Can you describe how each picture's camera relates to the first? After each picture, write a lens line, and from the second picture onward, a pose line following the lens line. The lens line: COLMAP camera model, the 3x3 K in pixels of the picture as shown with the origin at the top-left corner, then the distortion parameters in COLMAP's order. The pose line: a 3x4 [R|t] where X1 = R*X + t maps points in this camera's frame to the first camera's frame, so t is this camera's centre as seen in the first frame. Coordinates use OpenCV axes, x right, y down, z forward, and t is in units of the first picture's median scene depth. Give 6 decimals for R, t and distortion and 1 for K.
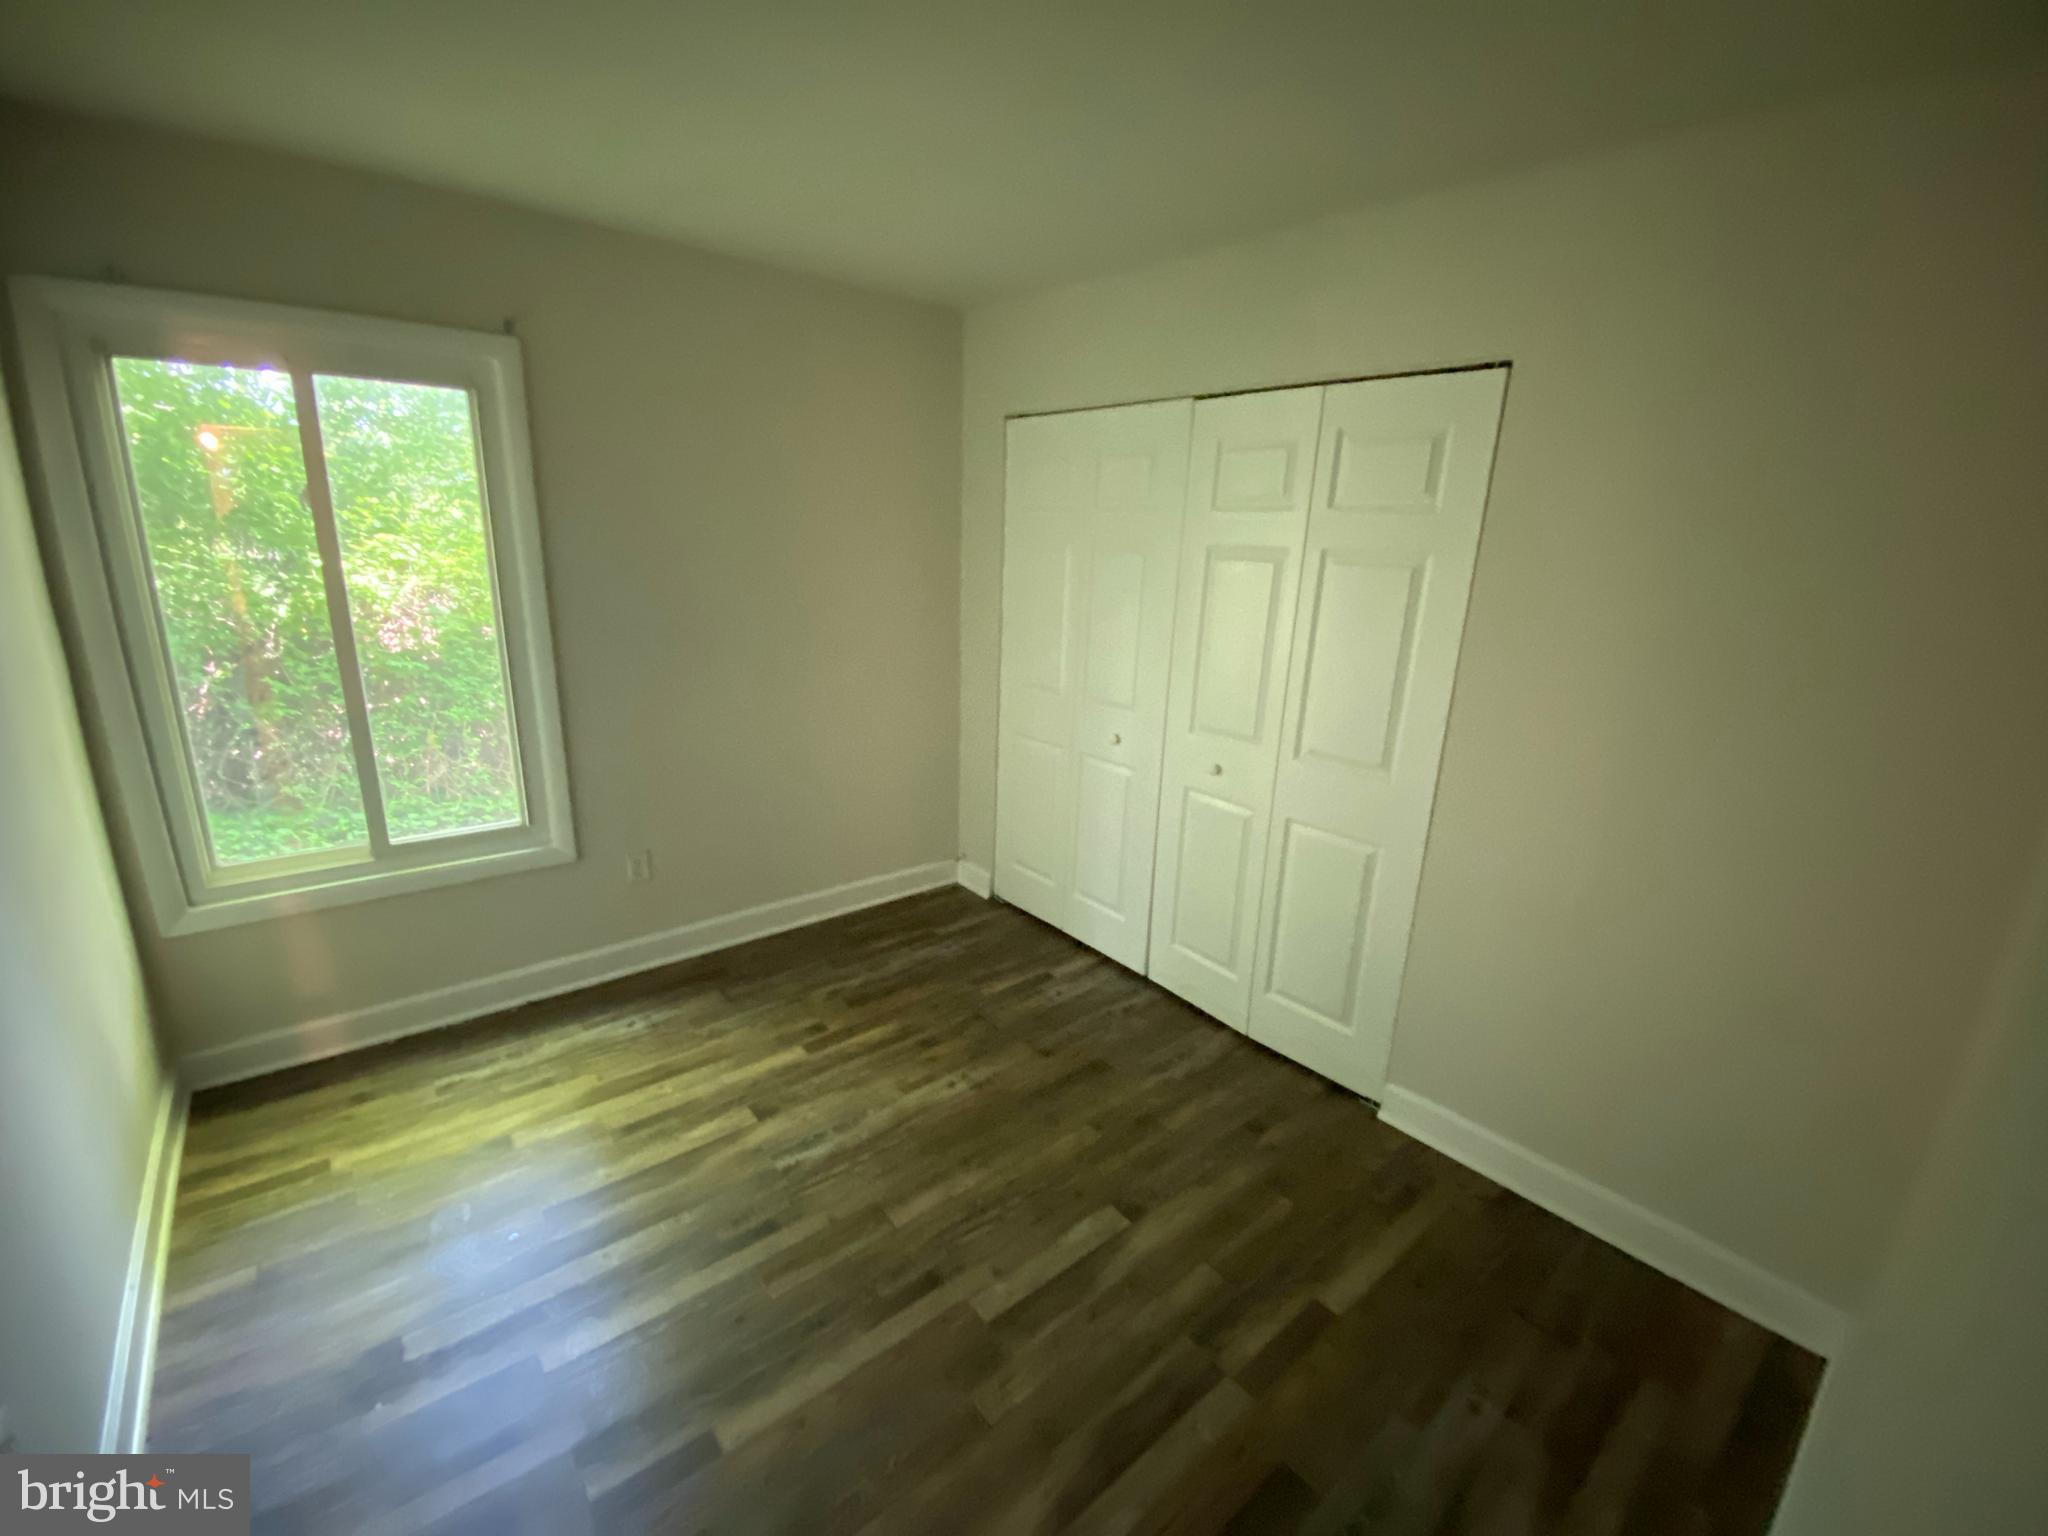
lens RADIAL K [[833.0, 0, 1024.7], [0, 833.0, 765.2], [0, 0, 1]] dist [0.029178, -0.022073]
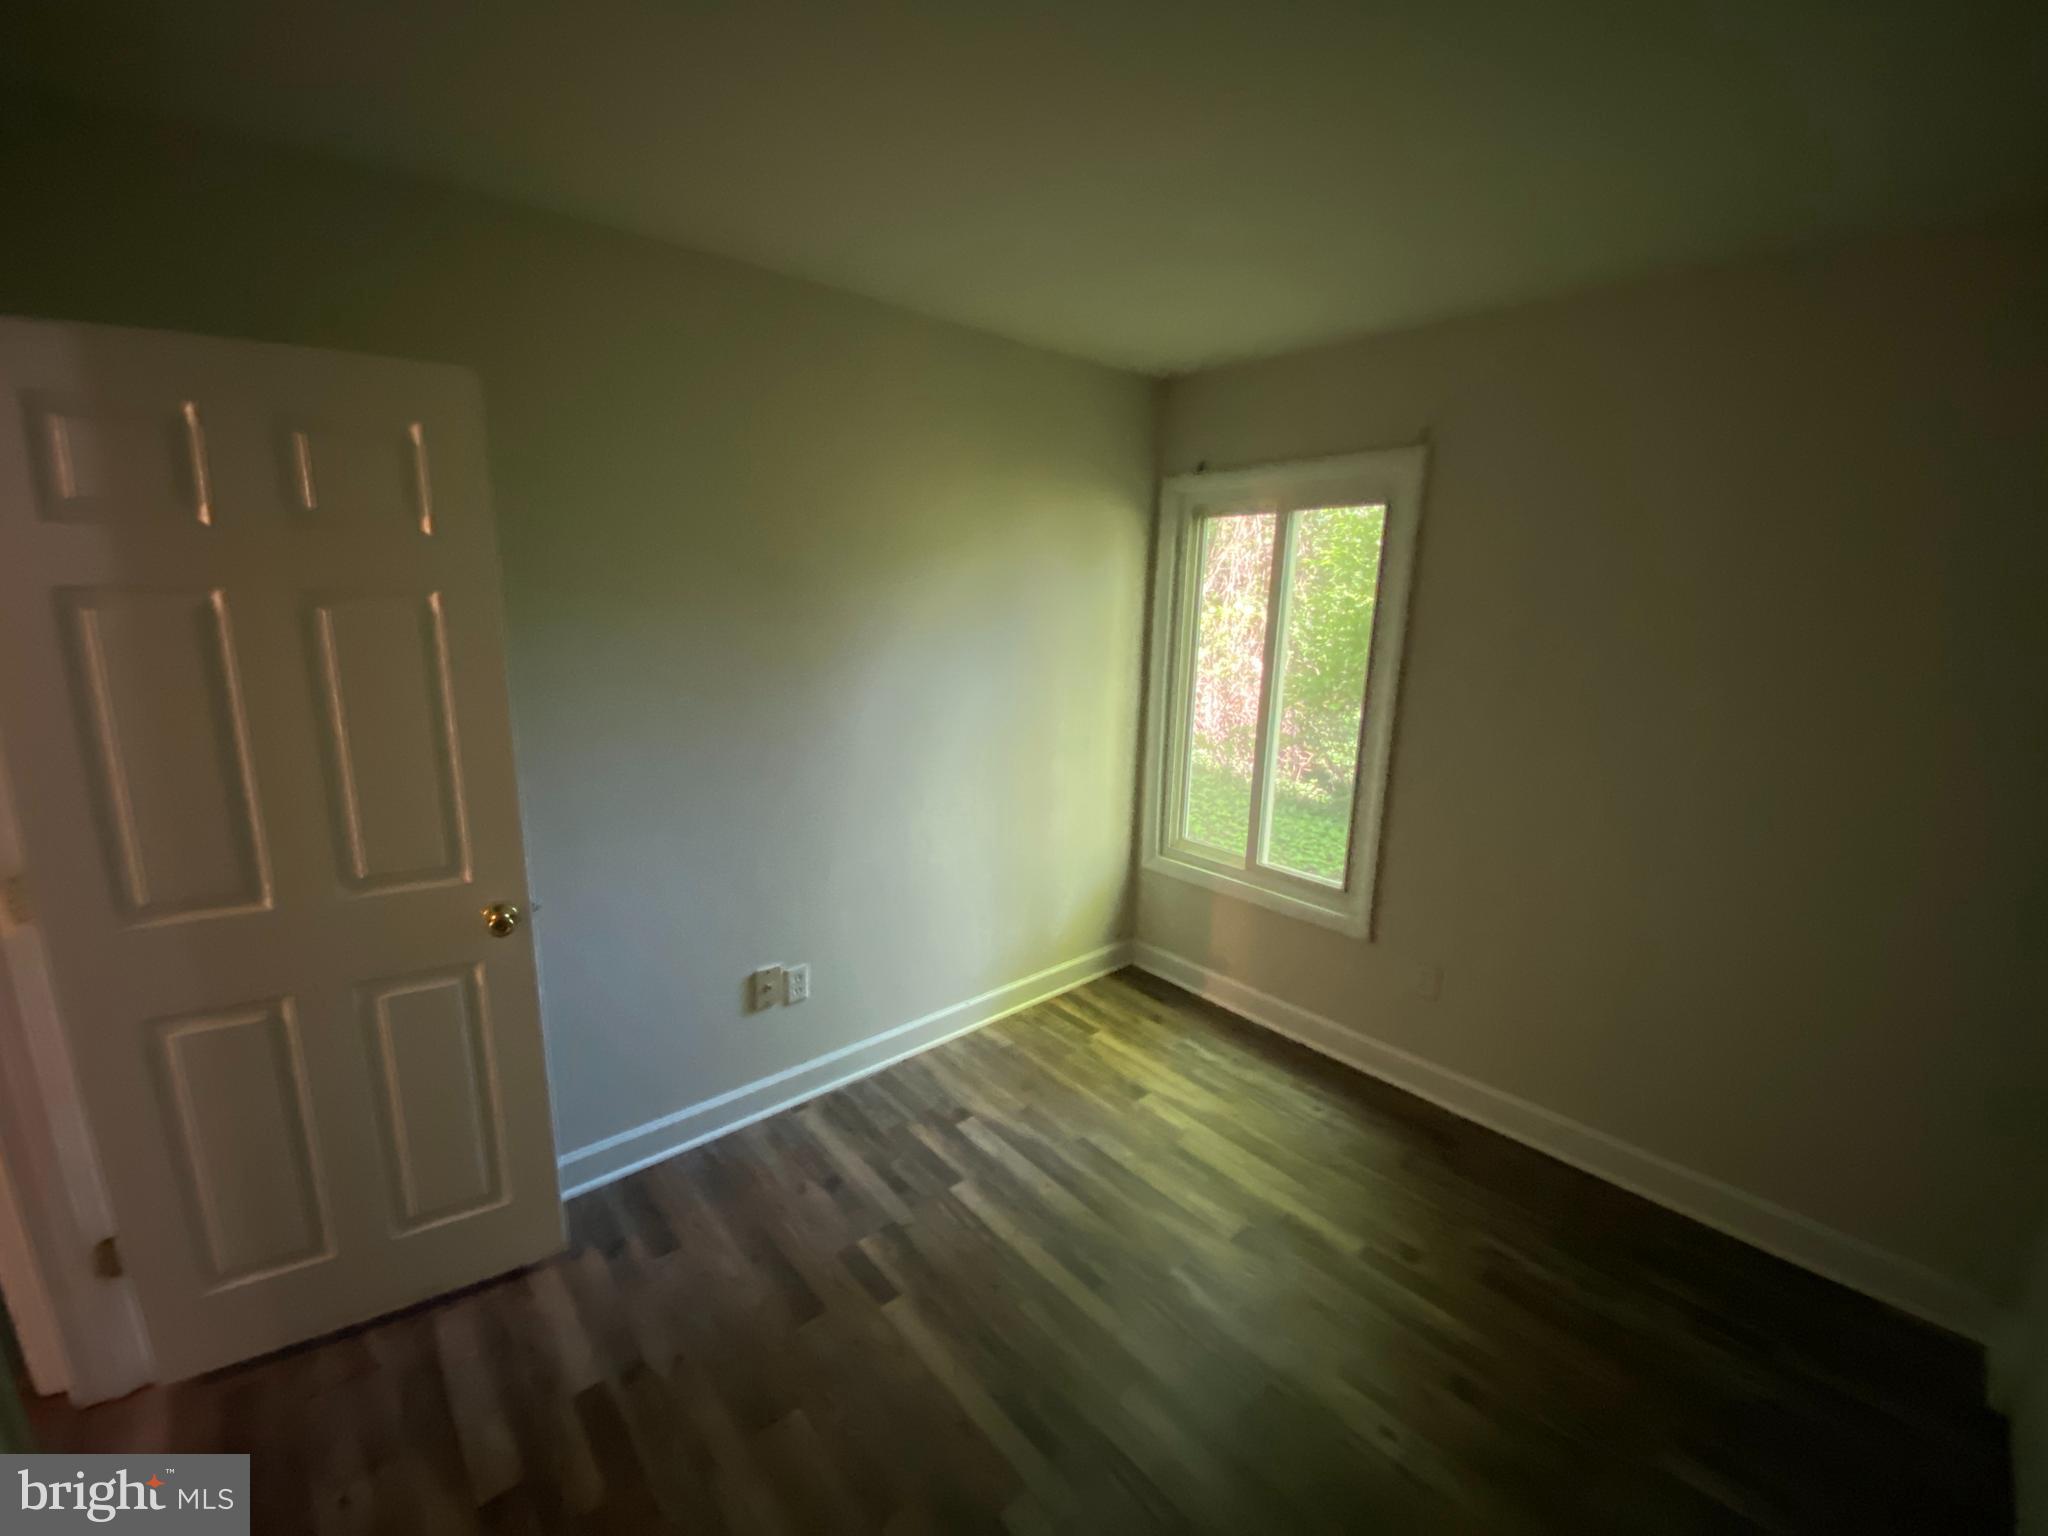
lens RADIAL K [[833.0, 0, 1024.7], [0, 833.0, 765.2], [0, 0, 1]] dist [0.029178, -0.022073]
pose [[0.037826, 0.162858, -0.985924, 0.490540], [-0.289216, 0.946188, 0.145198, -0.137045], [0.956516, 0.279653, 0.082892, 0.543799]]
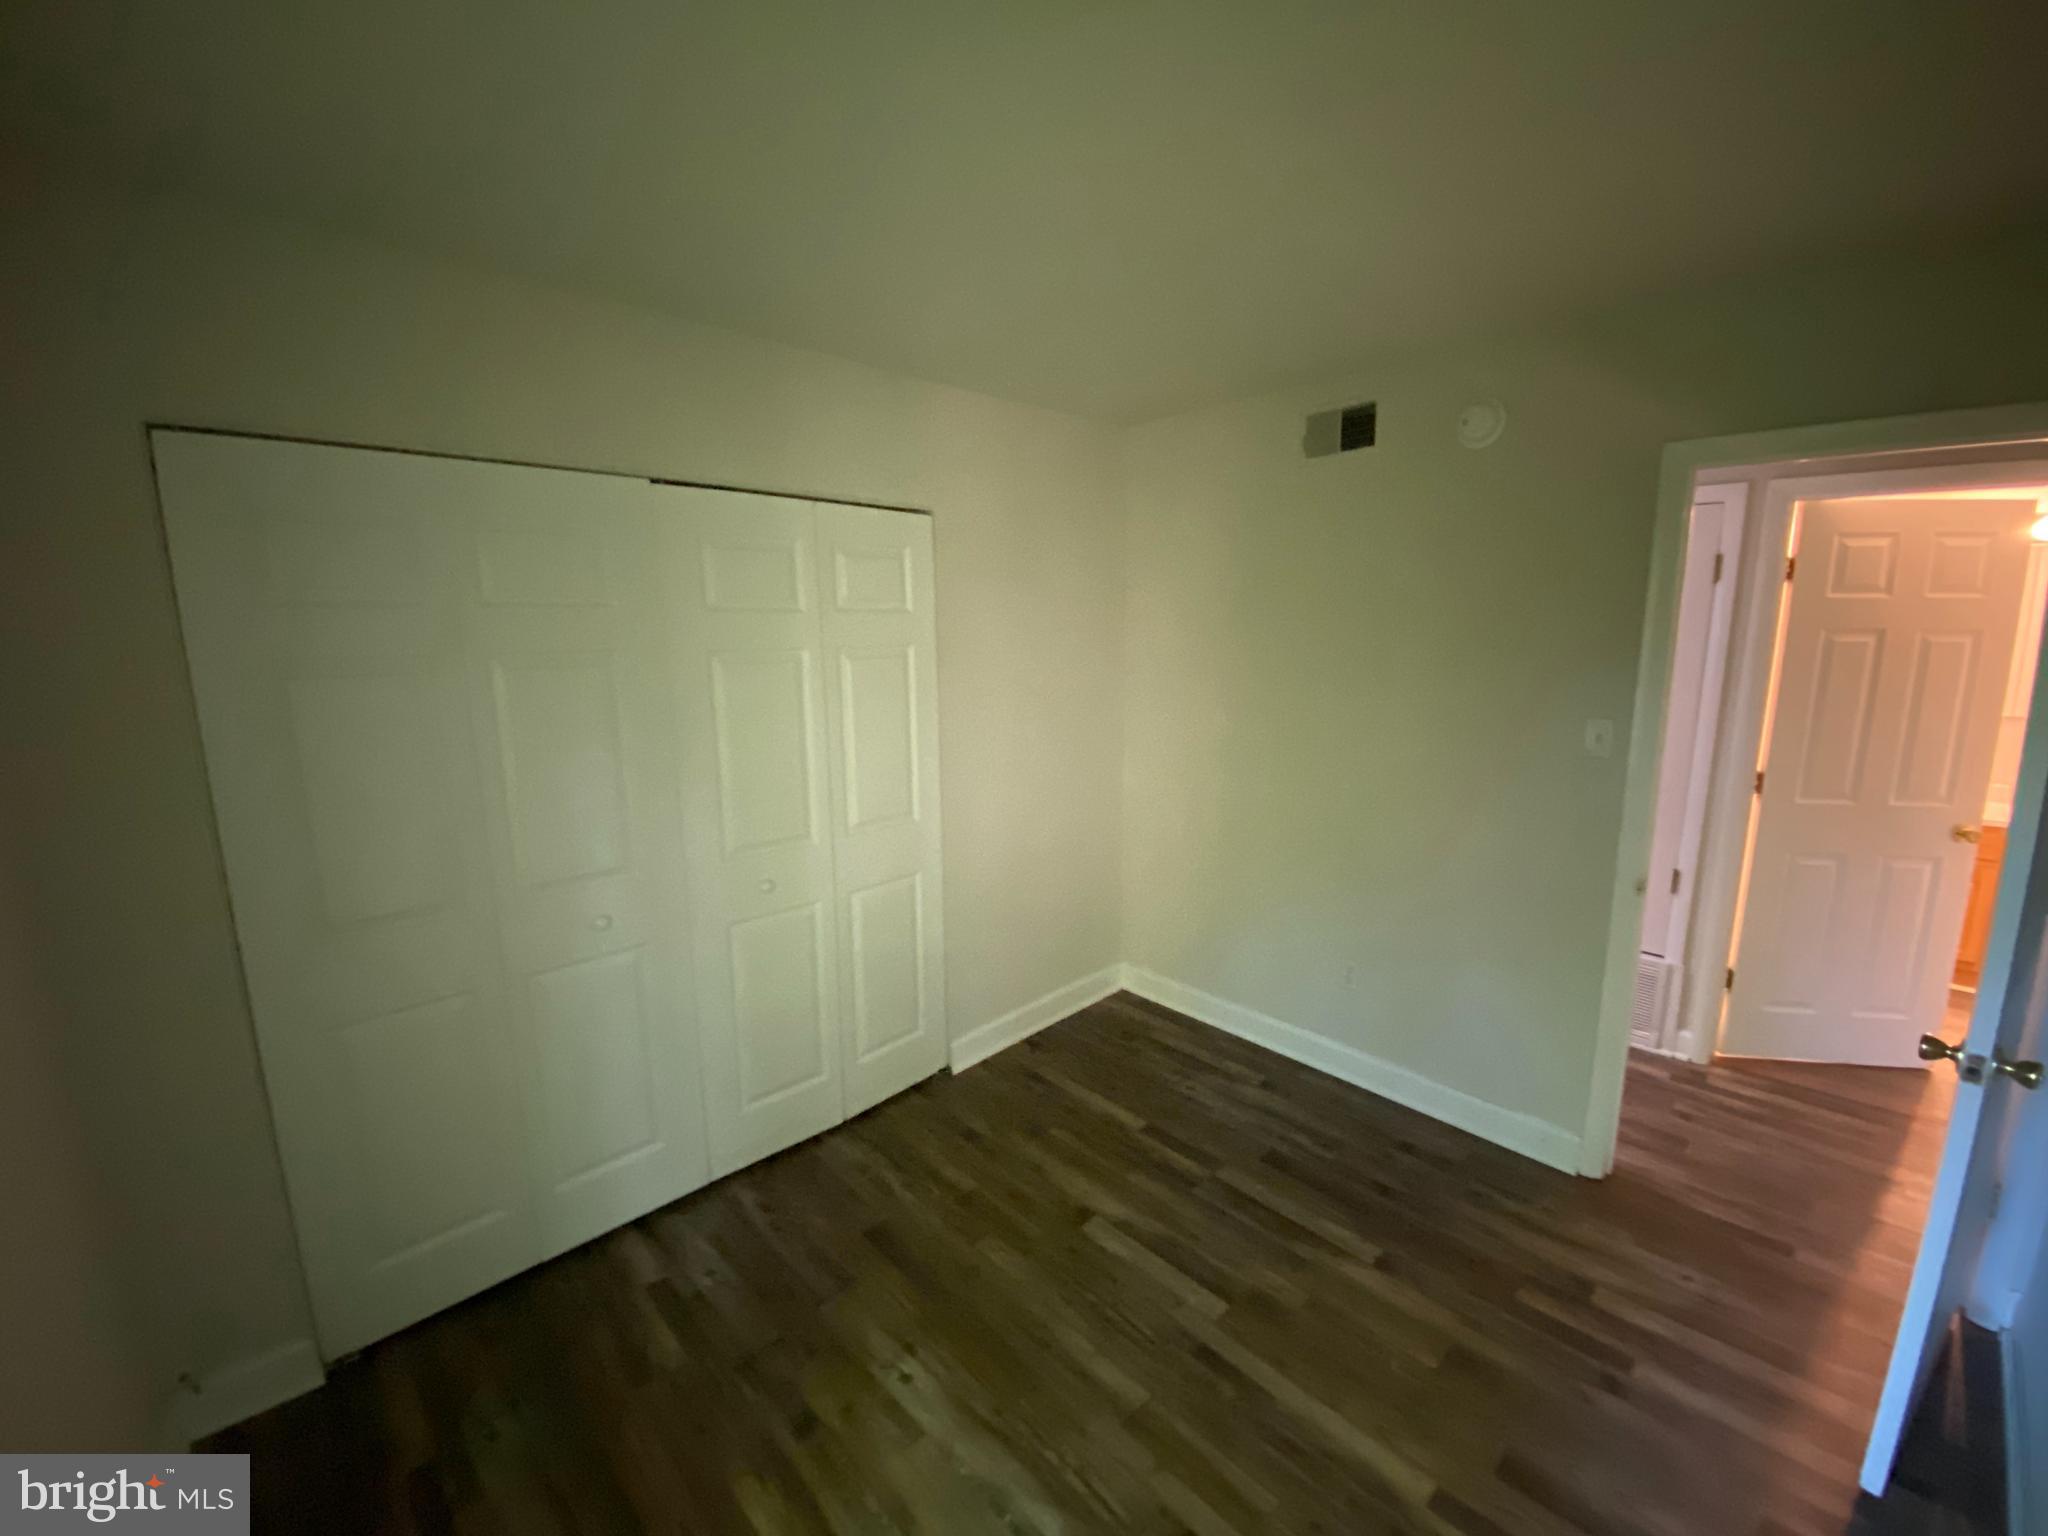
lens RADIAL K [[833.0, 0, 1024.7], [0, 833.0, 765.2], [0, 0, 1]] dist [0.029178, -0.022073]
pose [[-0.060529, -0.206228, 0.976630, -0.738186], [0.278402, 0.936109, 0.214926, -0.266958], [-0.958555, 0.284905, 0.000753, 0.773051]]
